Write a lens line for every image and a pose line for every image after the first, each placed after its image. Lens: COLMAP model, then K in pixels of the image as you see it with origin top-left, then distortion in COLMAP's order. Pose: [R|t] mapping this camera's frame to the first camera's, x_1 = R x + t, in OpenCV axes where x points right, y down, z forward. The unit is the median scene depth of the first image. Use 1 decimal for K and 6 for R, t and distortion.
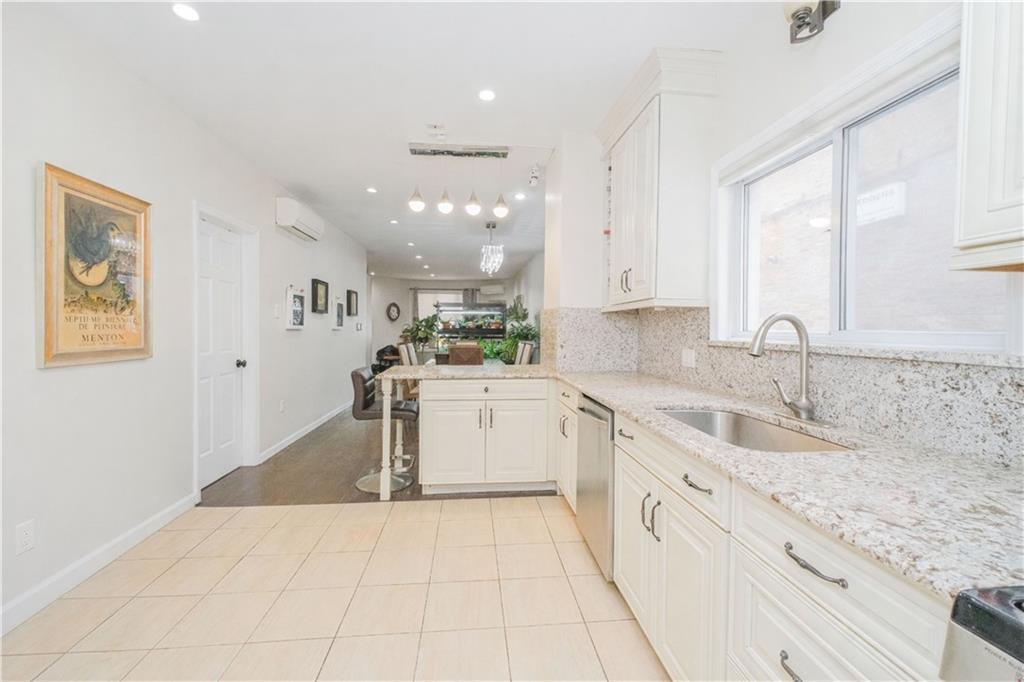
lens RADIAL K [[441.2, 0, 511.1], [0, 441.2, 336.3], [0, 0, 1]] dist [-0.001351, -0.000206]
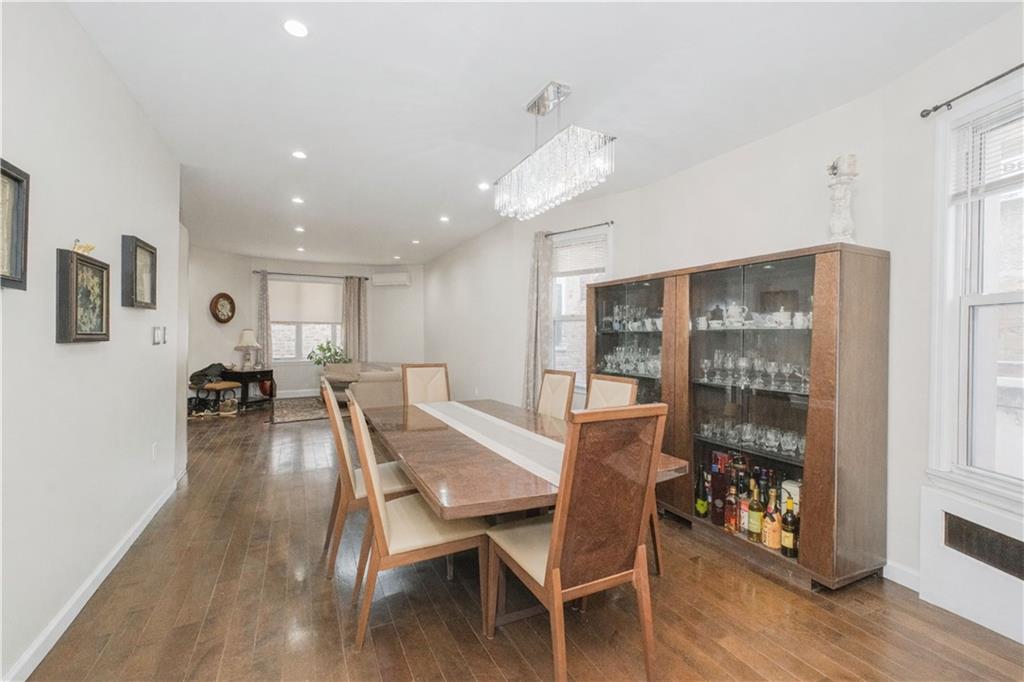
lens RADIAL K [[441.2, 0, 511.9], [0, 441.2, 339.5], [0, 0, 1]] dist [-0.001351, -0.000206]
pose [[0.936418, -0.001751, 0.350881, -0.110656], [0.003311, 0.999987, -0.003846, -0.009267], [-0.350870, 0.004763, 0.936412, 0.304612]]
